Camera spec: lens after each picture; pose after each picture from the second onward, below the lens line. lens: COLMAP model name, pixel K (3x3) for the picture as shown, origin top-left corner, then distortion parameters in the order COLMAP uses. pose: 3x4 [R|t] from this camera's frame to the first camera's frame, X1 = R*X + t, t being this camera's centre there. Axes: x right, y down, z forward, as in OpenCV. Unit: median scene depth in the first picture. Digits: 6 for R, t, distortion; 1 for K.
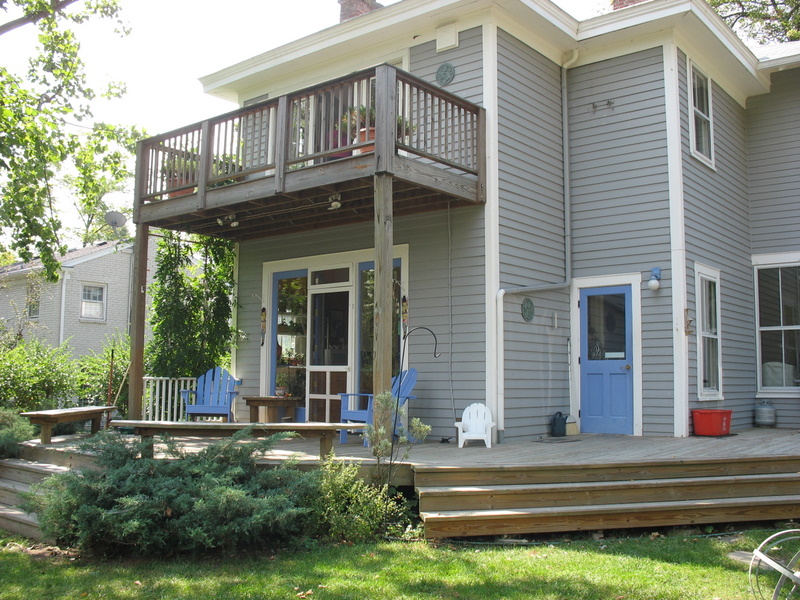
lens RADIAL K [[830.7, 0, 400.0], [0, 830.7, 300.0], [0, 0, 1]] dist [-0.192097, 0.216705]
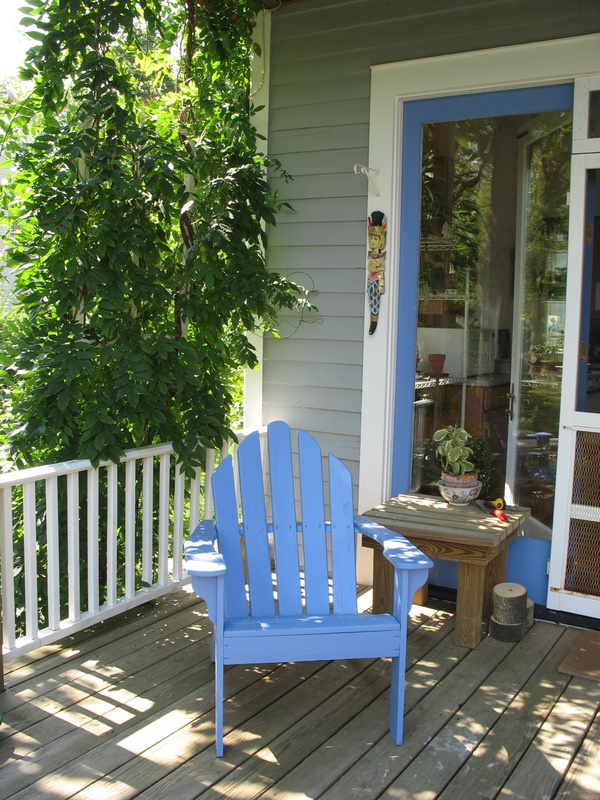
lens RADIAL K [[830.7, 0, 300.0], [0, 830.7, 400.0], [0, 0, 1]] dist [-0.192097, 0.216705]
pose [[0.992082, 0.003390, 0.125546, -0.241998], [-0.029649, 0.977704, 0.207884, 0.016000], [-0.122042, -0.209960, 0.970063, 0.717376]]
